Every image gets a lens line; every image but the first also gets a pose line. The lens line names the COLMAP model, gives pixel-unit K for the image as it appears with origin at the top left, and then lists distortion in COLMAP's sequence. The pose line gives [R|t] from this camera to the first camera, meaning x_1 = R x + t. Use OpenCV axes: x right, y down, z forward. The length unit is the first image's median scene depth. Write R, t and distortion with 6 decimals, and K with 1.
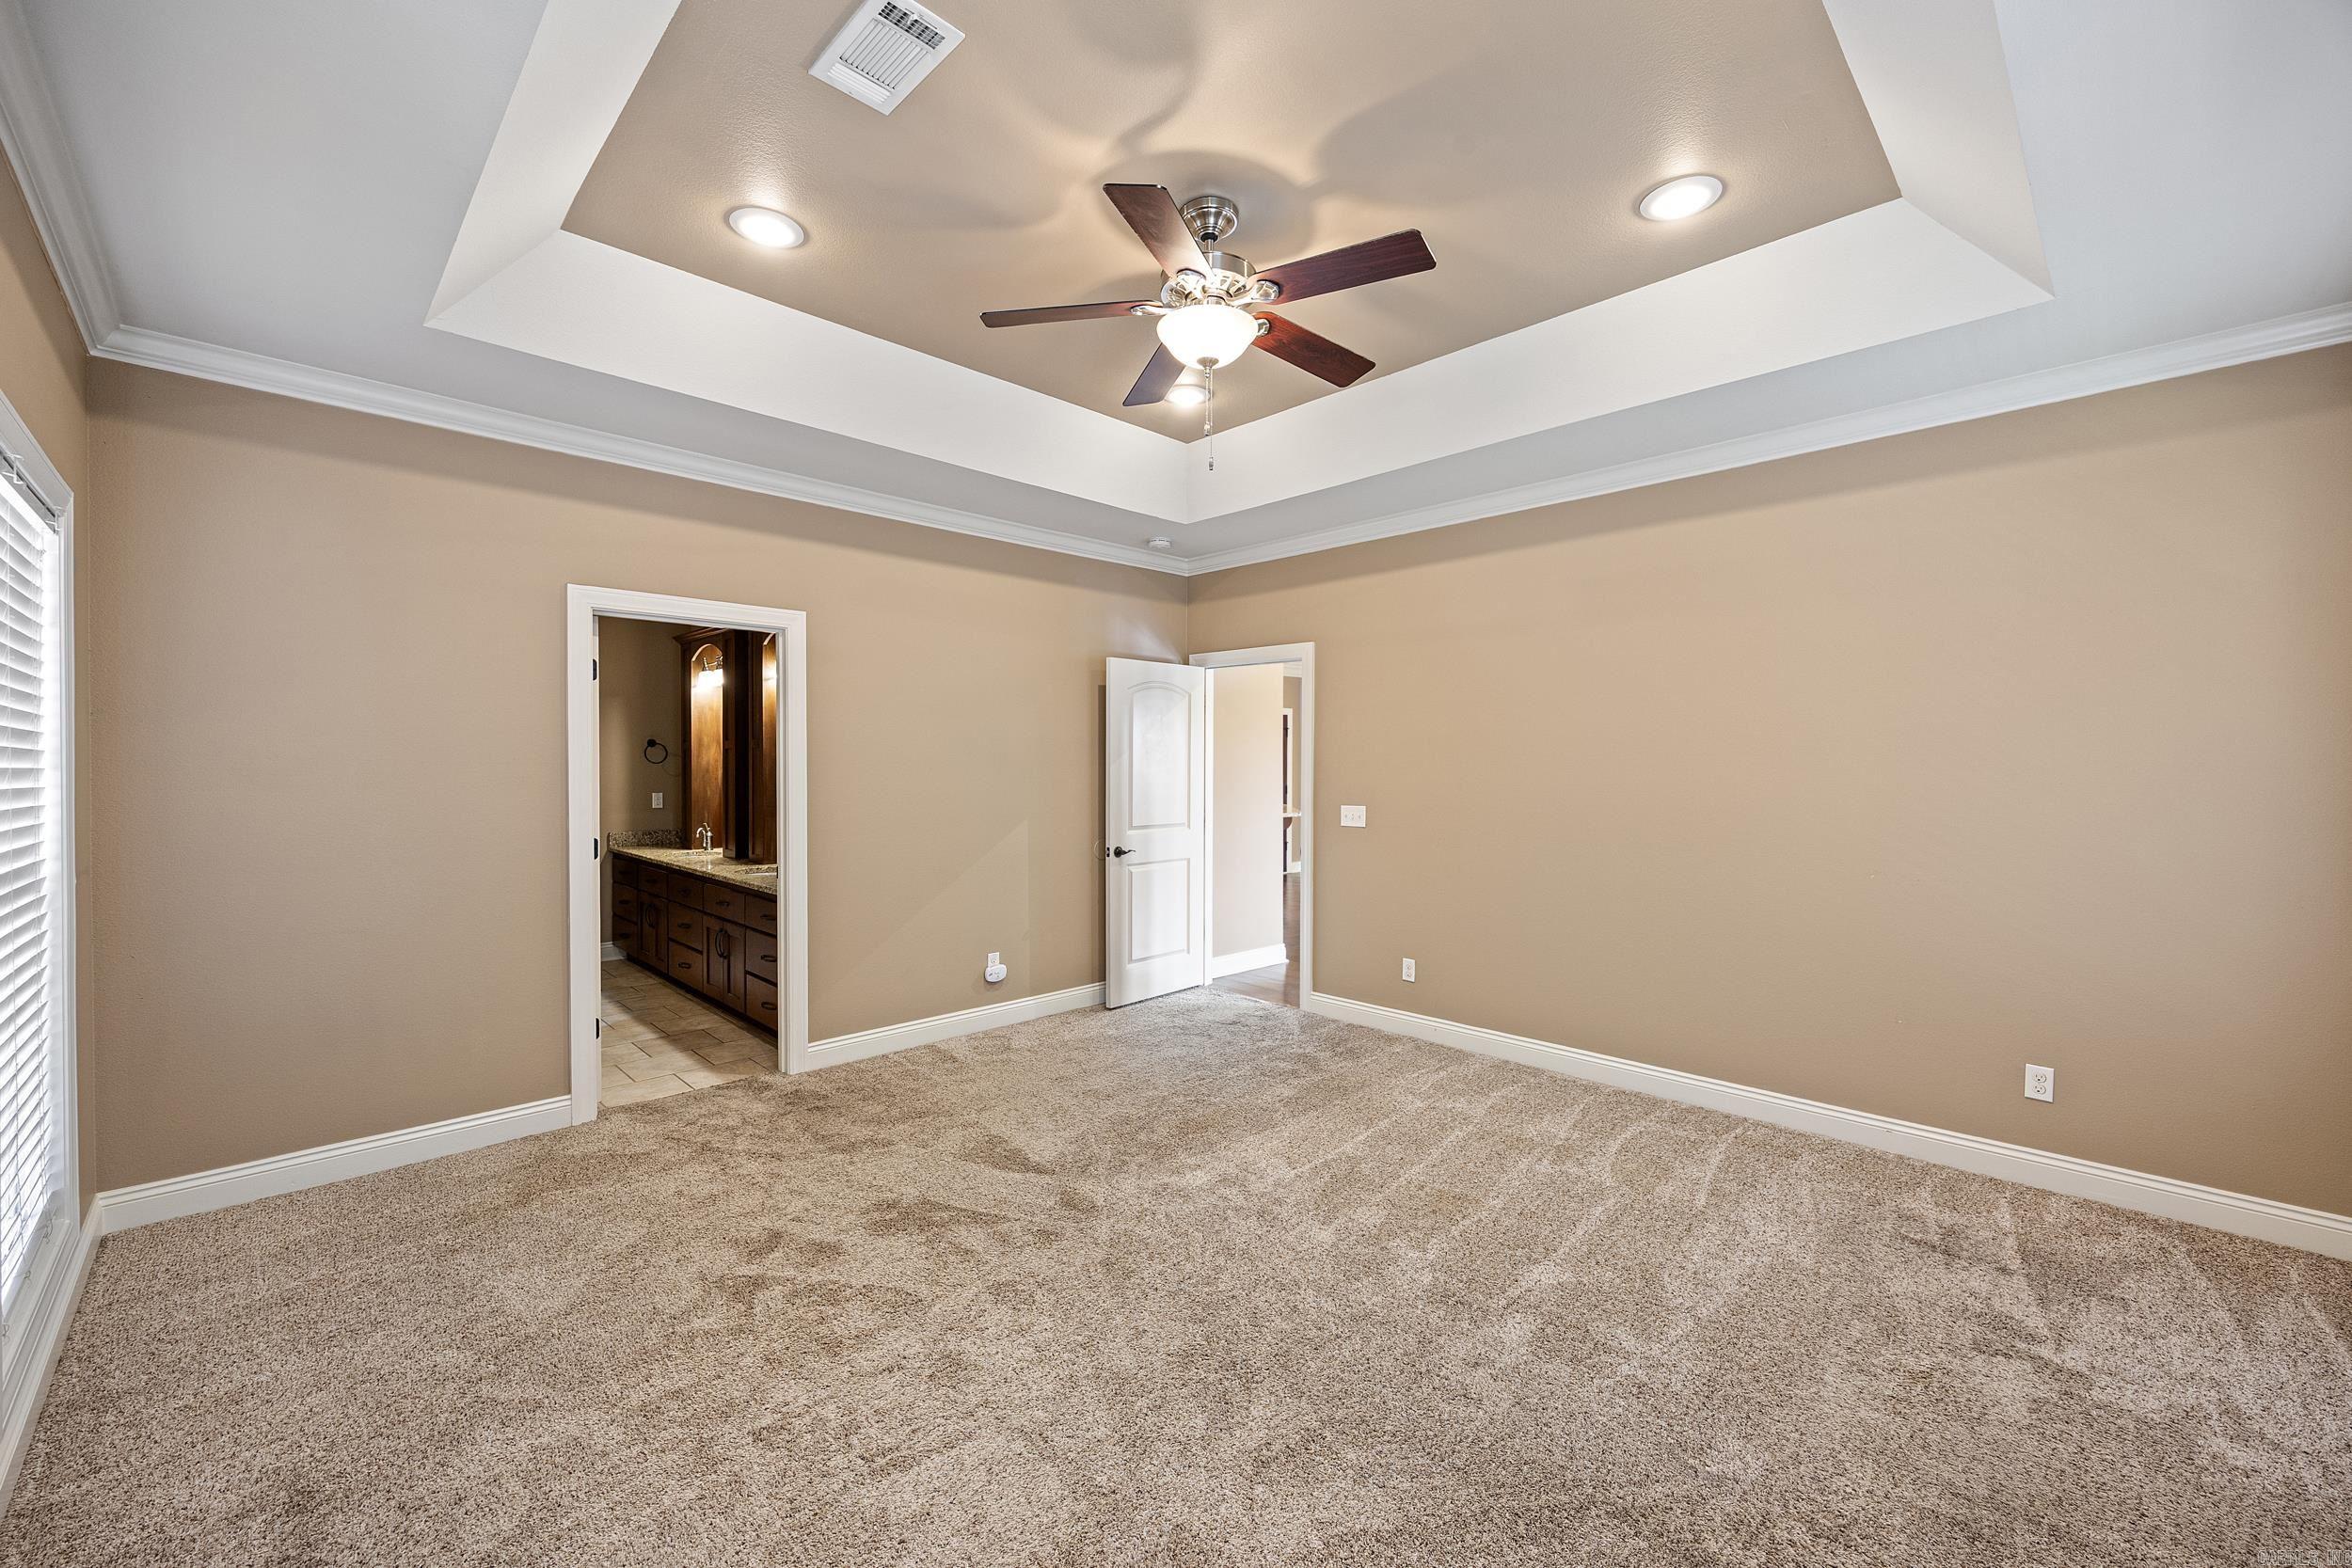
lens RADIAL K [[928.6, 0, 1184.0], [0, 928.6, 755.3], [0, 0, 1]] dist [0.001147, 0.000515]
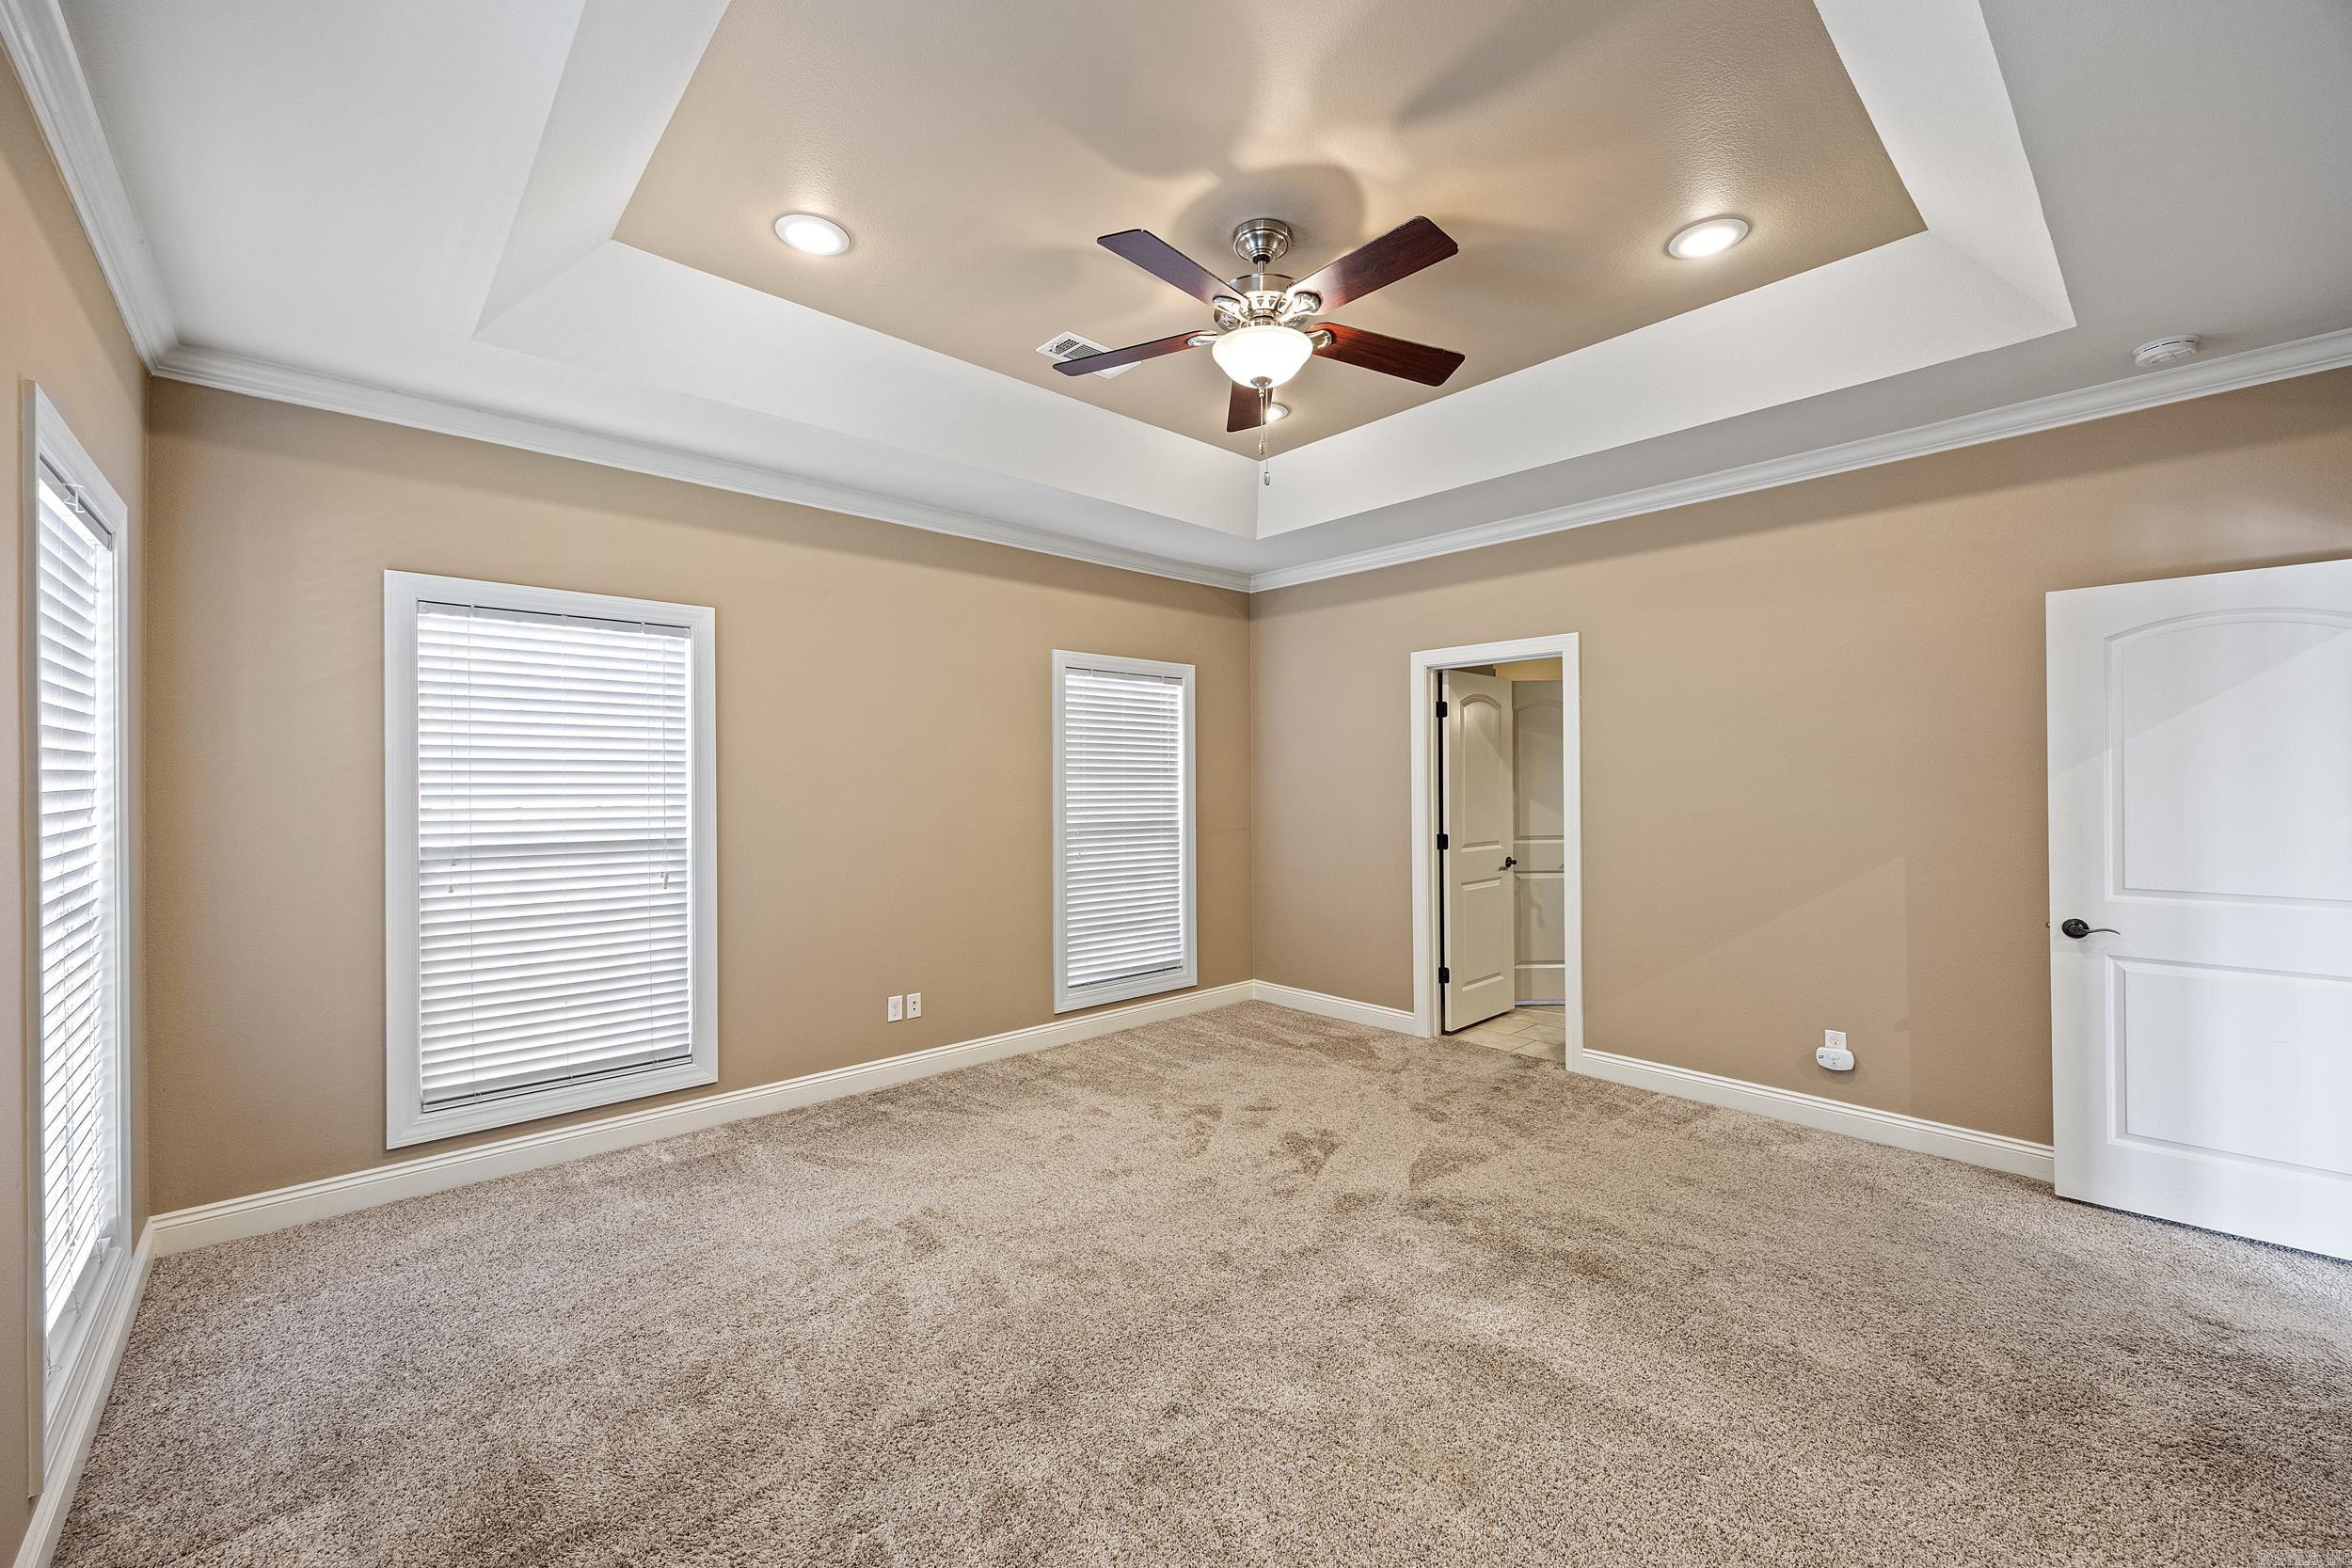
lens RADIAL K [[928.6, 0, 1184.0], [0, 928.6, 755.3], [0, 0, 1]] dist [0.001147, 0.000515]
pose [[-0.034423, -0.029498, -0.998972, 0.711232], [0.014623, 0.999442, -0.030016, 0.010543], [0.999300, -0.015642, -0.033972, 0.649483]]
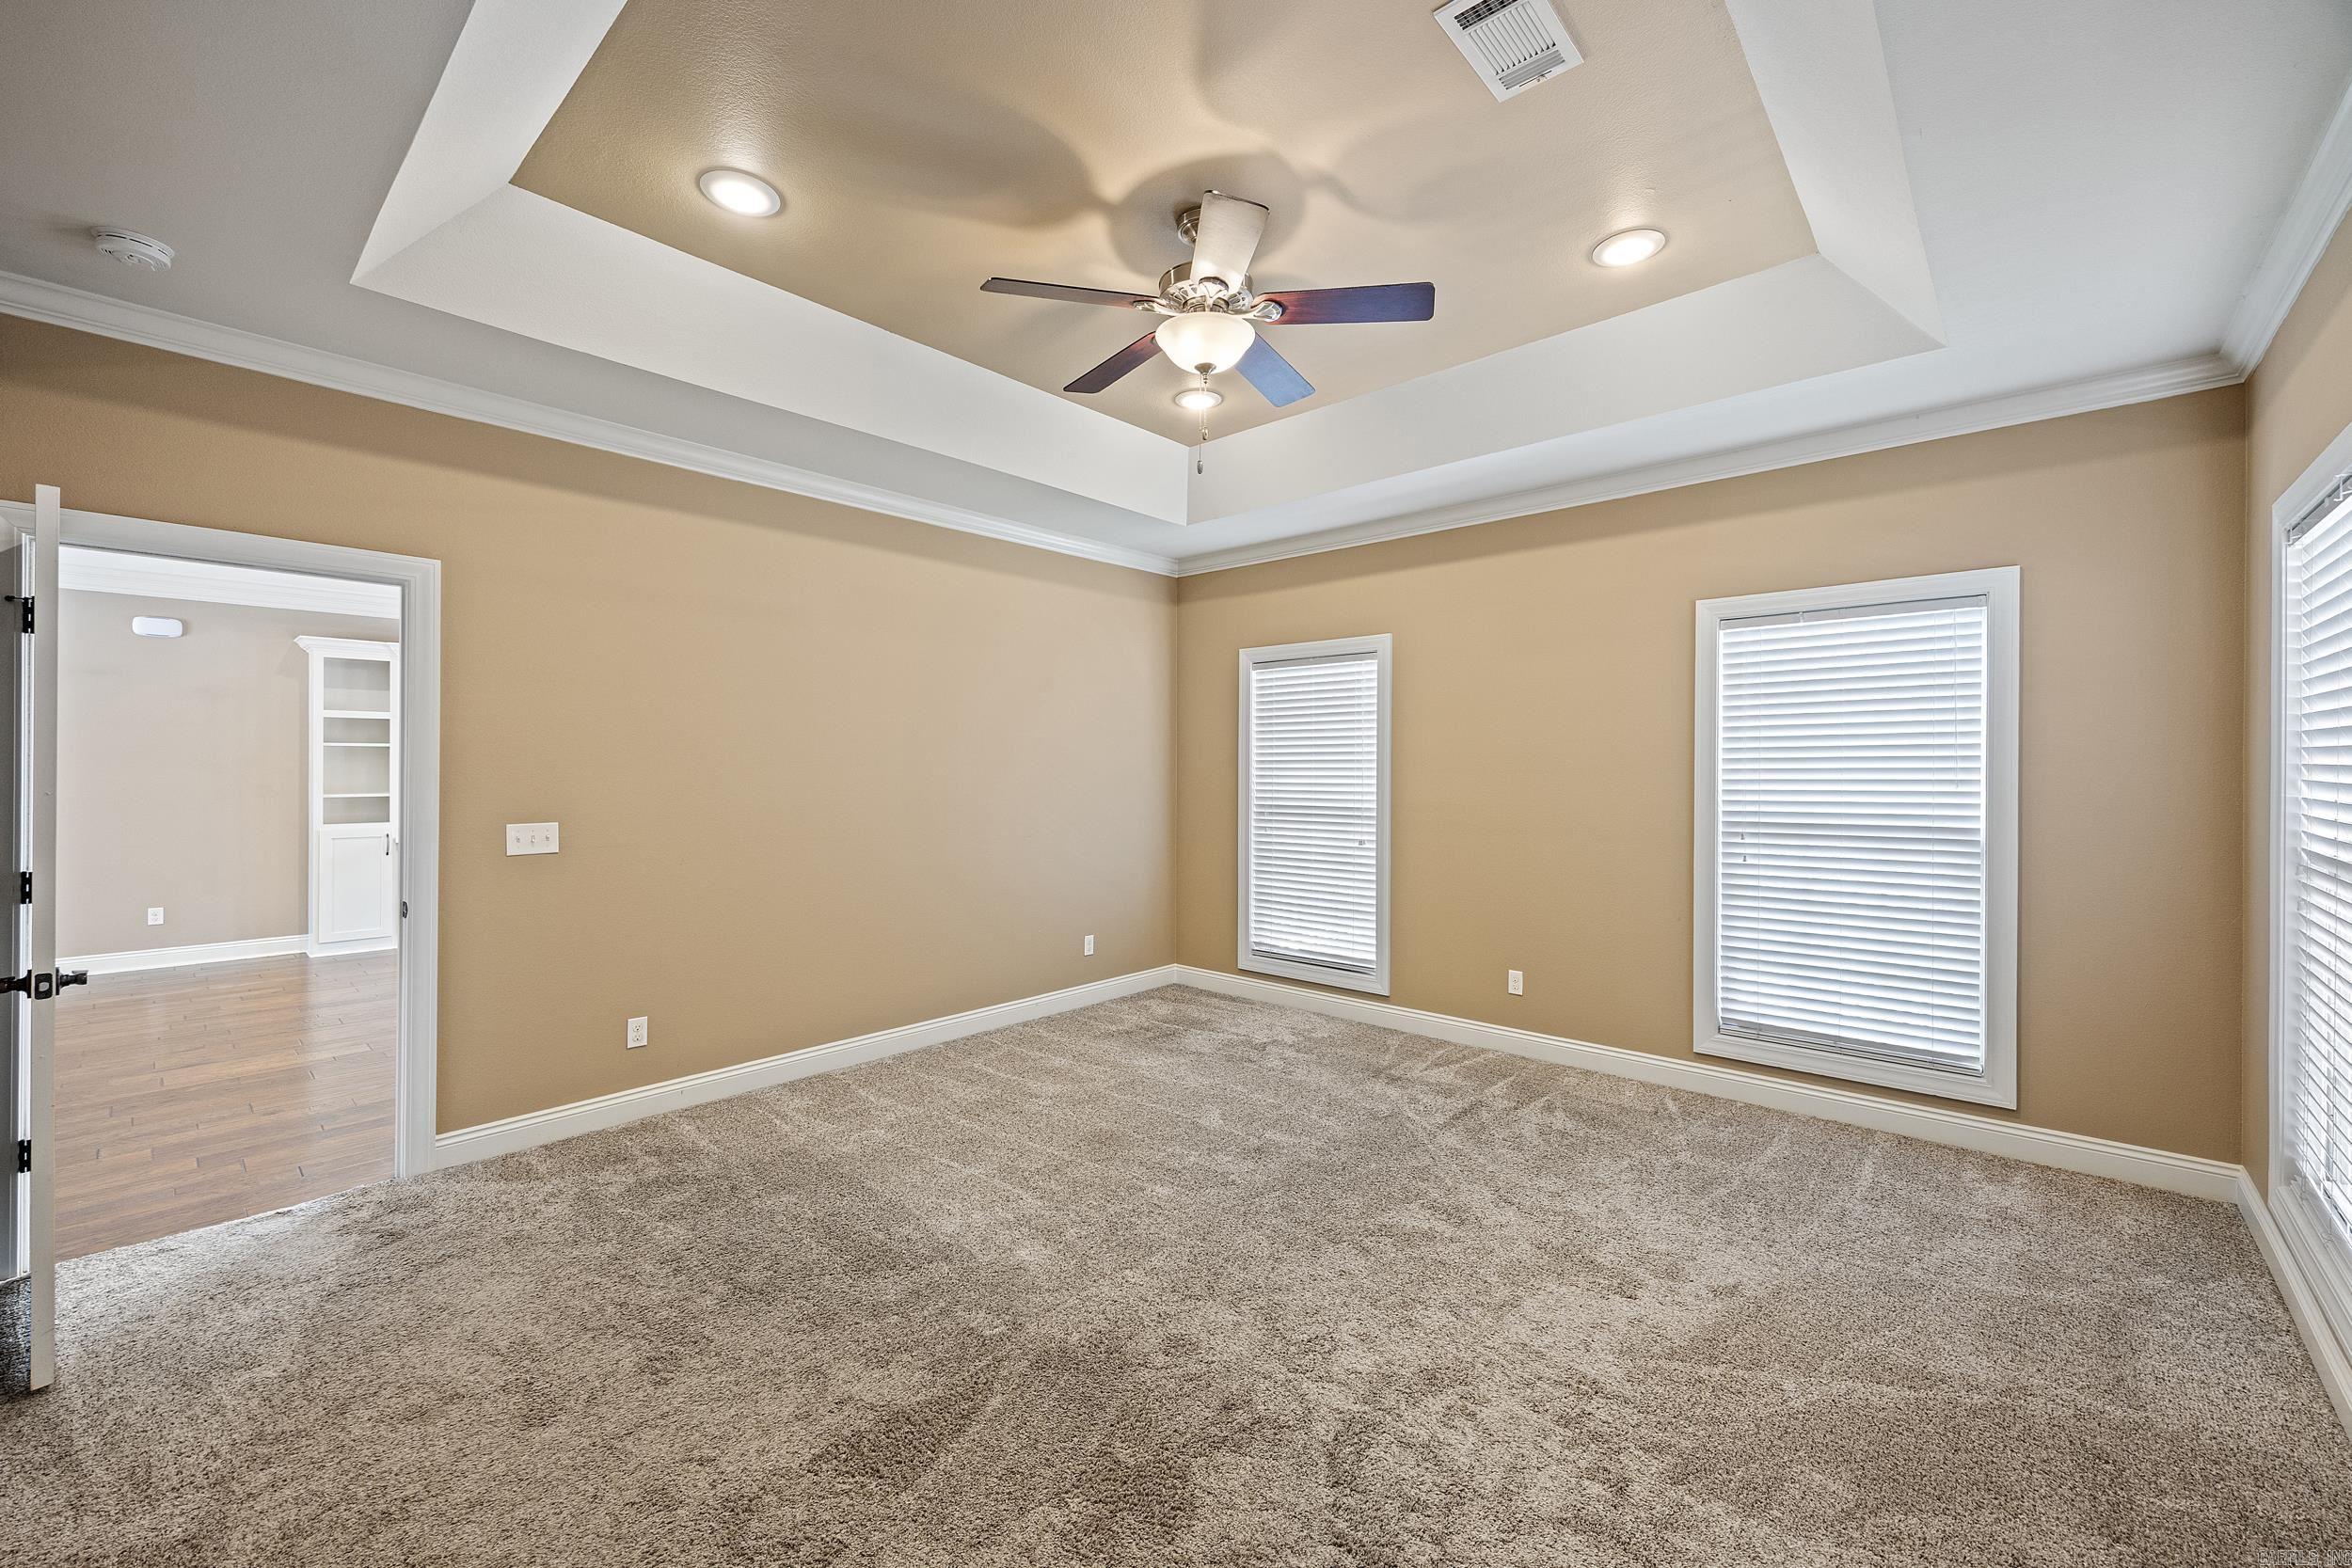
lens RADIAL K [[938.4, 0, 1196.5], [0, 938.4, 750.6], [0, 0, 1]] dist [-0.001598, 0.000090]
pose [[-0.065880, 0.012076, 0.997754, -0.686120], [-0.011663, 0.999849, -0.012871, 0.006611], [-0.997759, -0.012485, -0.065729, 0.737881]]
